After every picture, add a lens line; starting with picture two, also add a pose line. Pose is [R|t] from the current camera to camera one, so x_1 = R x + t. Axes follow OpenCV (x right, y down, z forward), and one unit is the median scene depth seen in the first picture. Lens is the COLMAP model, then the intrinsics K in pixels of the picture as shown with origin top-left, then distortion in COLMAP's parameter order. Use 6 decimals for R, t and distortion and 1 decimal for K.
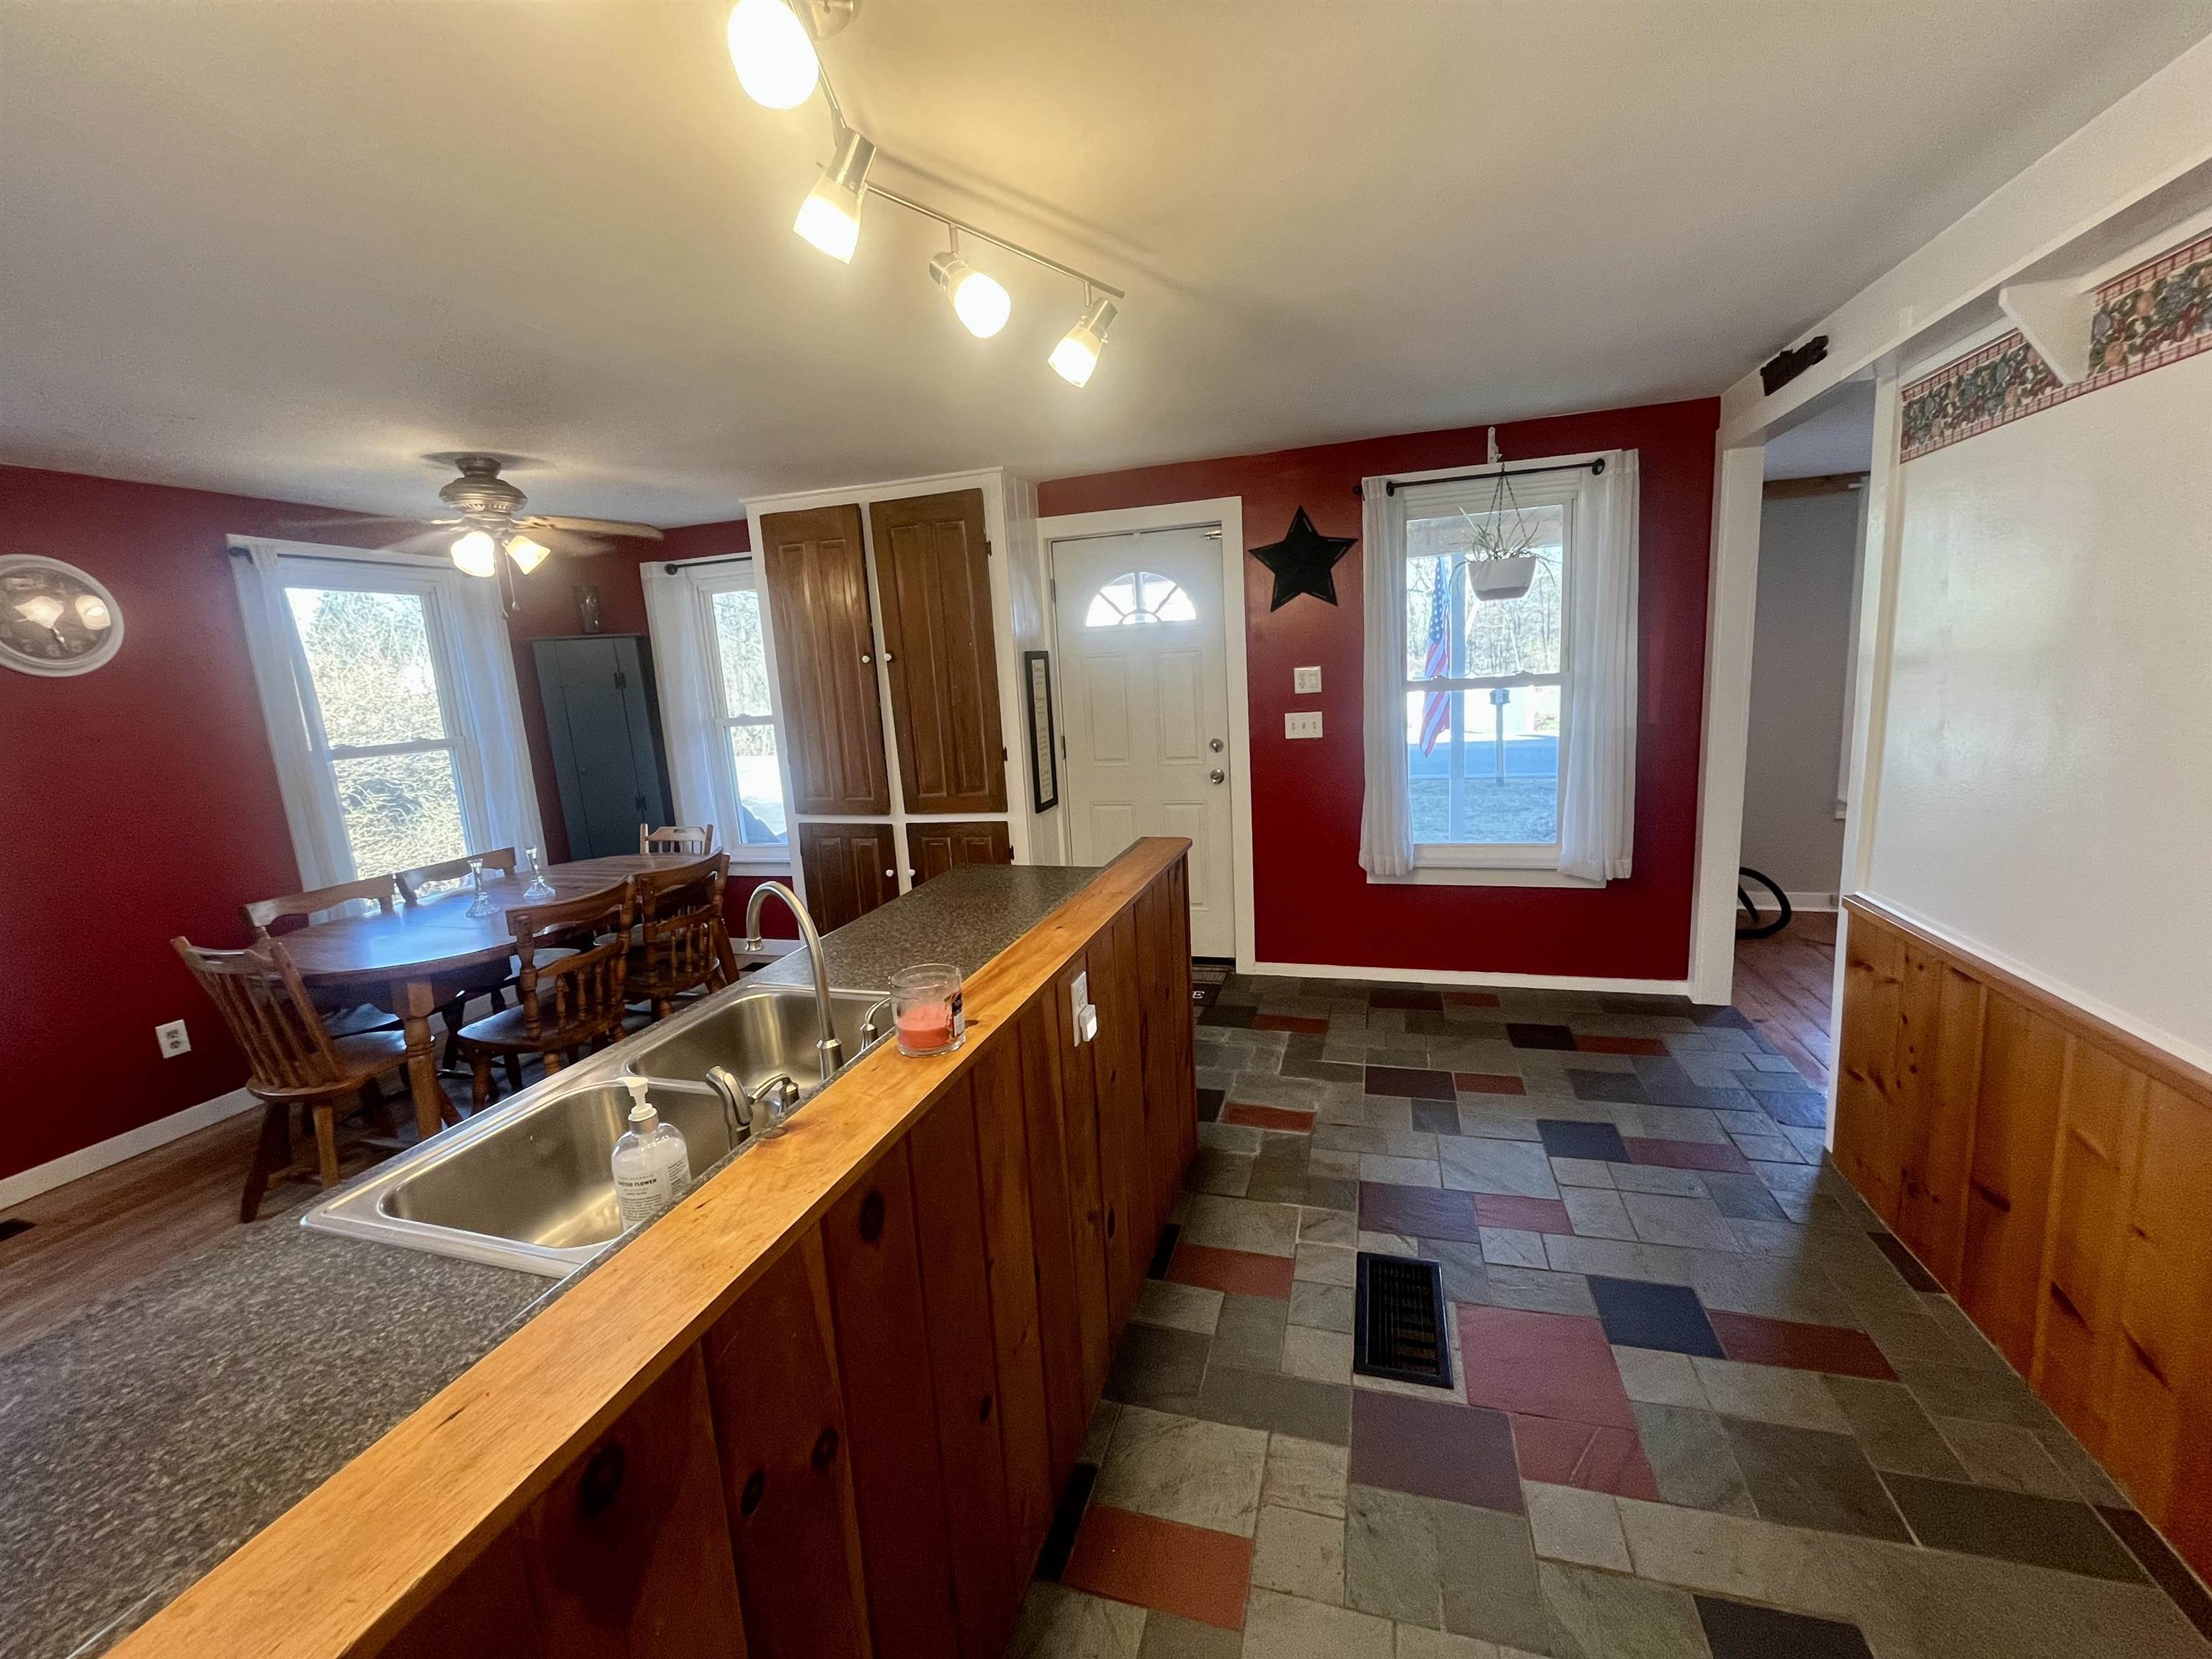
lens RADIAL K [[892.8, 0, 1105.9], [0, 892.8, 821.8], [0, 0, 1]] dist [-0.006593, 0.000221]
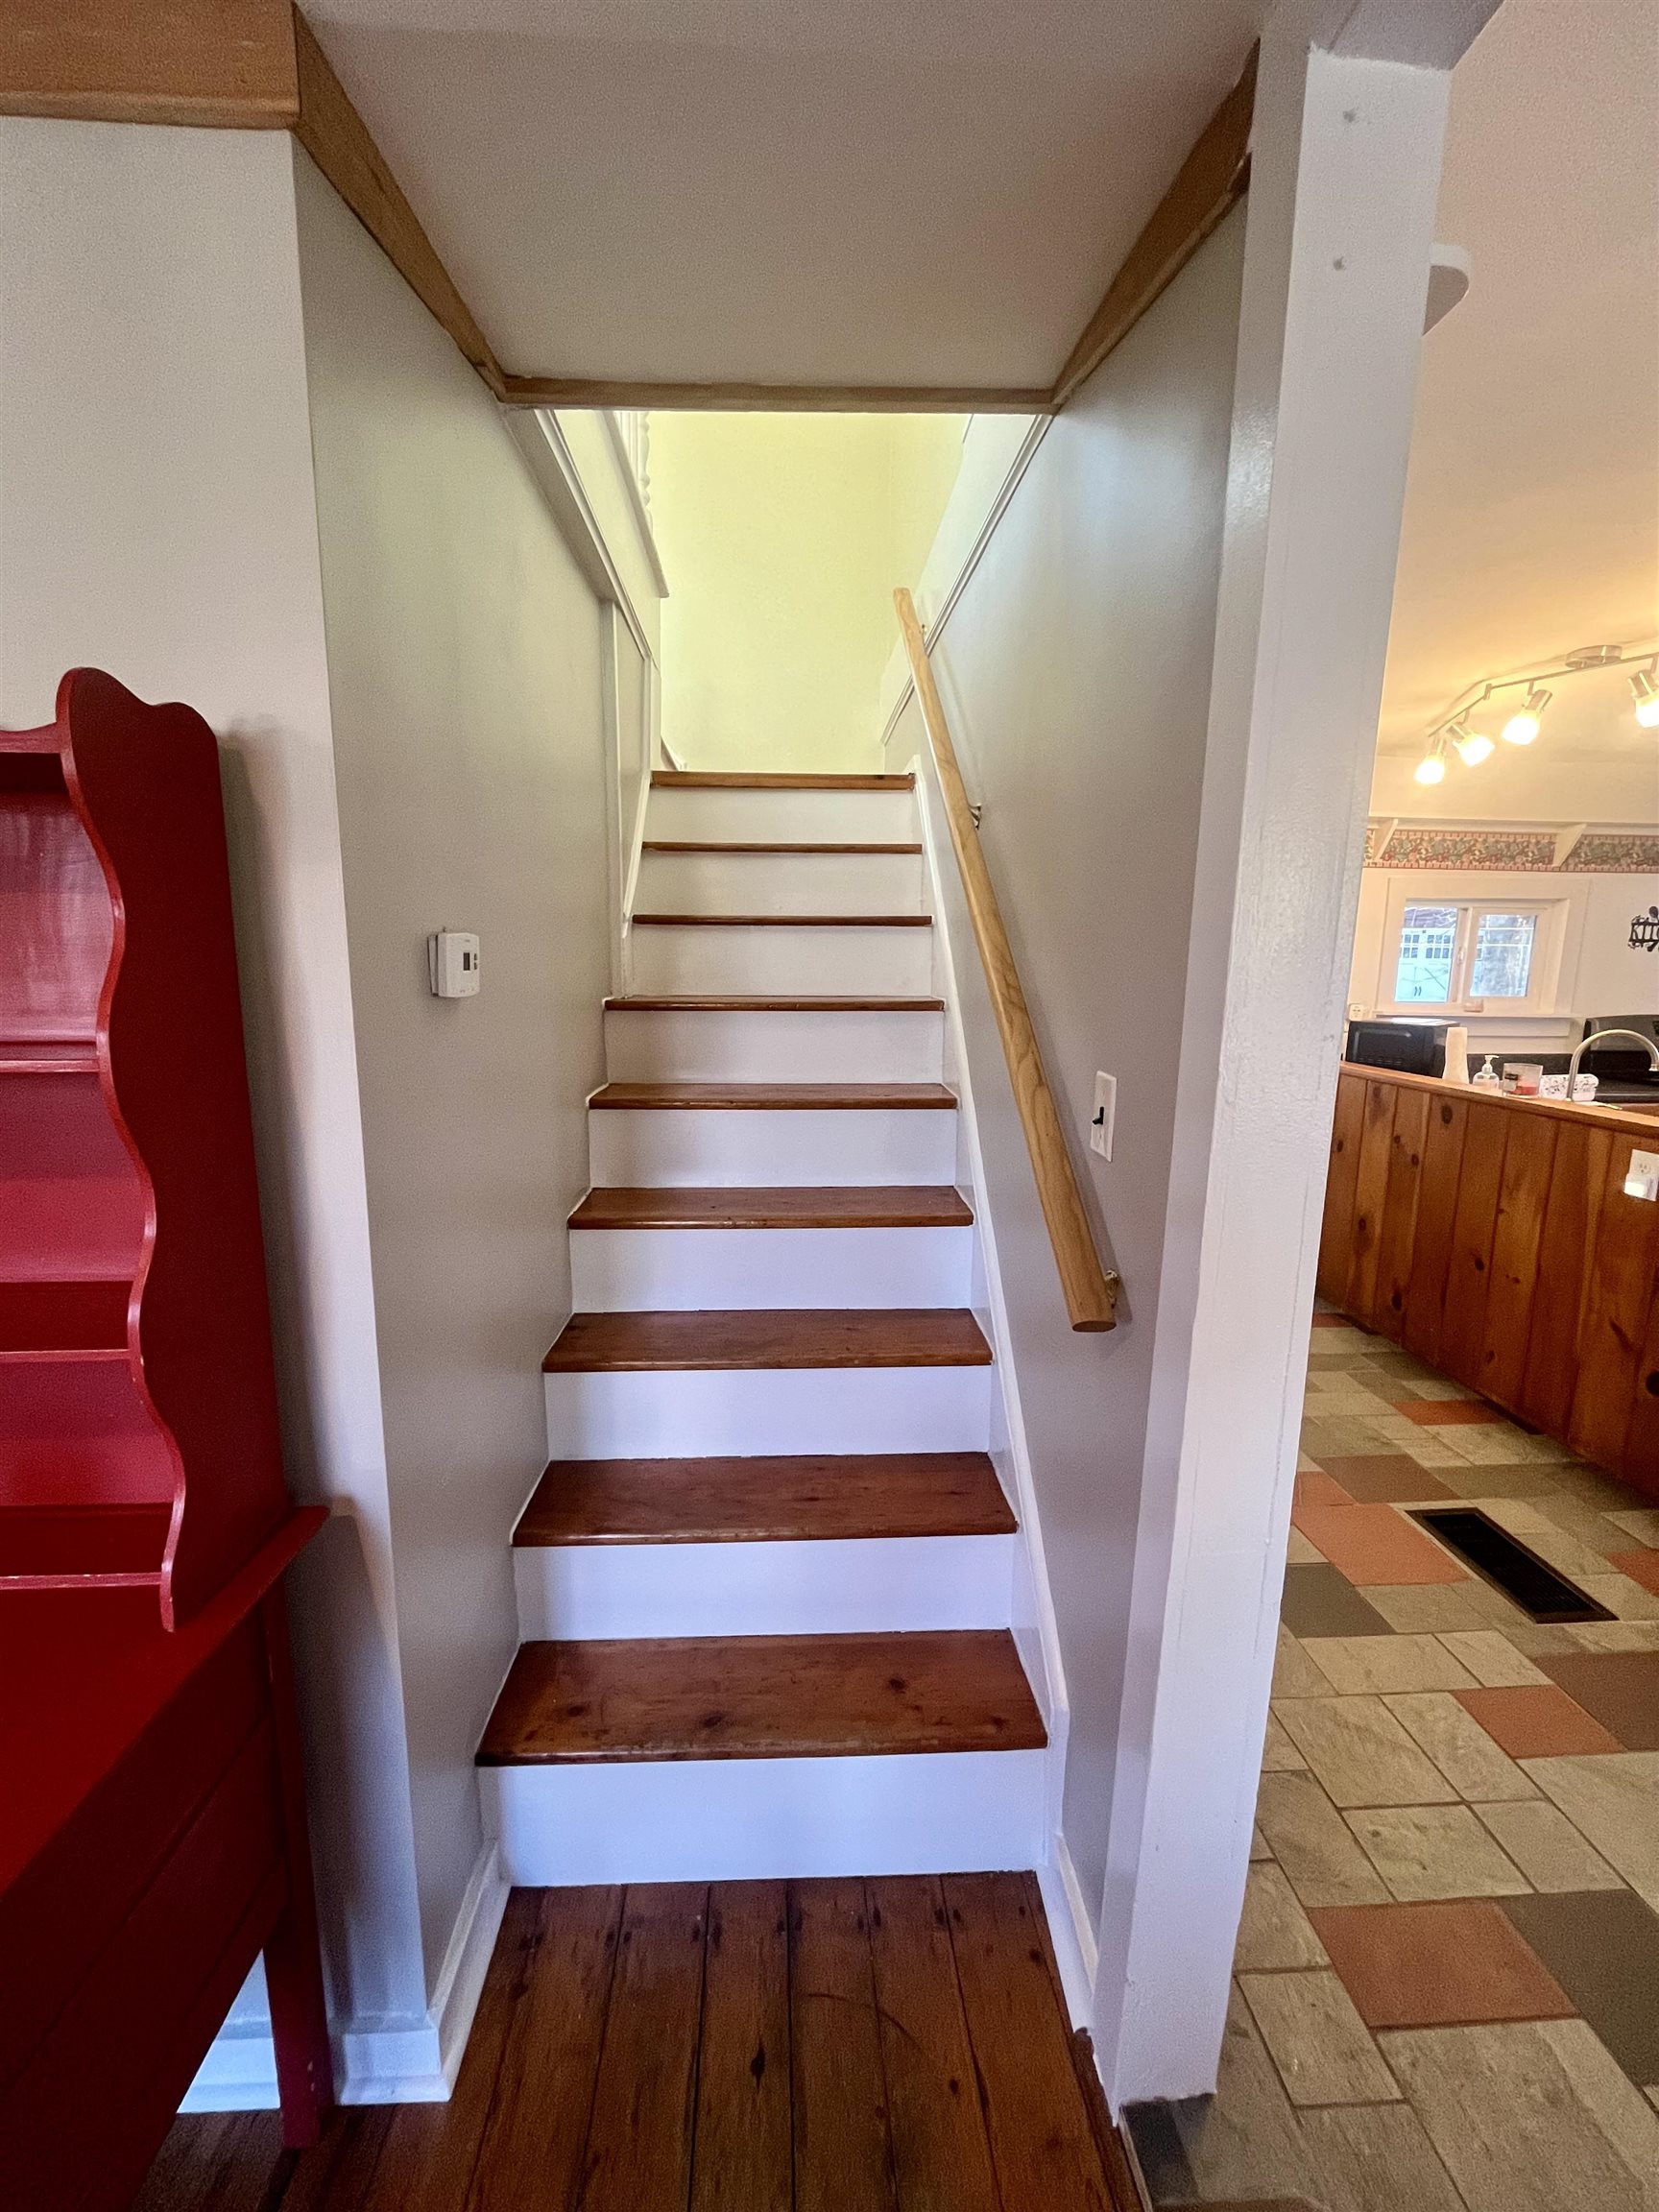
lens RADIAL K [[892.8, 0, 825.0], [0, 892.8, 1106.0], [0, 0, 1]] dist [-0.006593, 0.000221]
pose [[-0.938028, 0.100621, -0.331630, 0.717249], [-0.018567, 0.940957, 0.338018, -0.149635], [0.346062, 0.323227, -0.880775, 0.772006]]
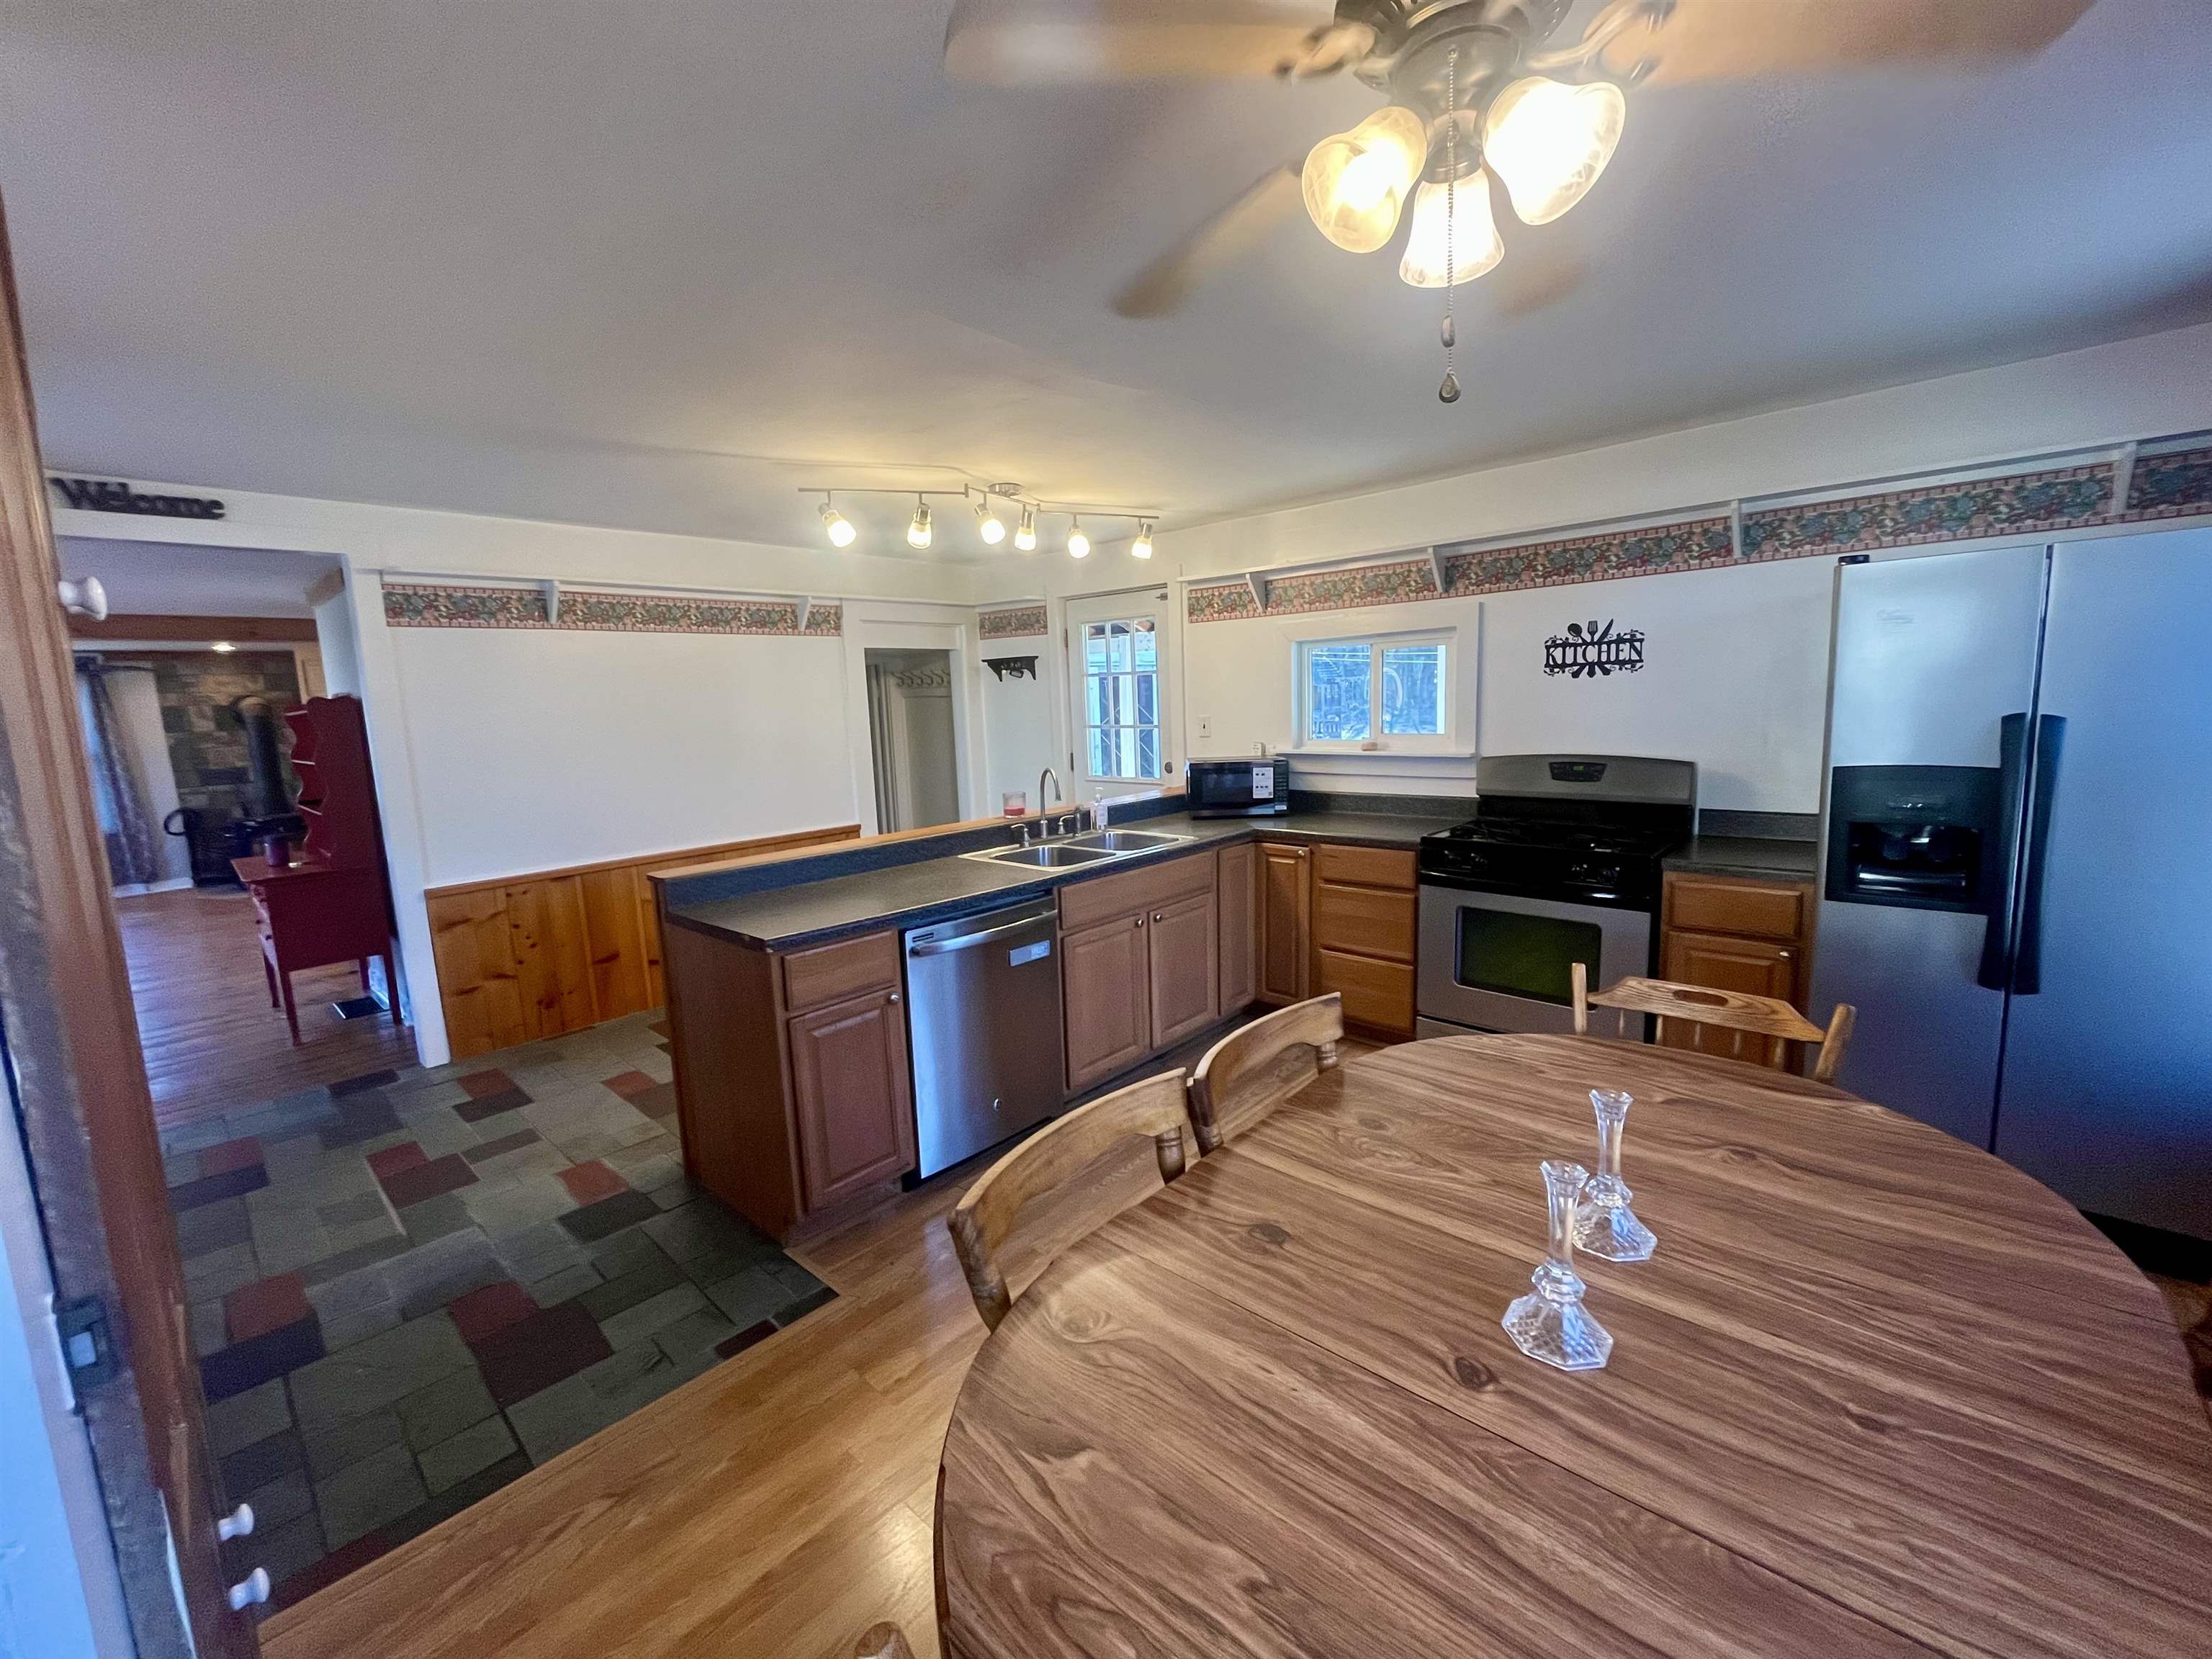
lens RADIAL K [[892.8, 0, 1094.1], [0, 892.8, 823.0], [0, 0, 1]] dist [-0.006593, 0.000221]
pose [[-0.896115, 0.028619, 0.442899, -0.562075], [0.160932, 0.950957, 0.264163, -0.155284], [-0.413618, 0.307997, -0.856772, 1.117919]]
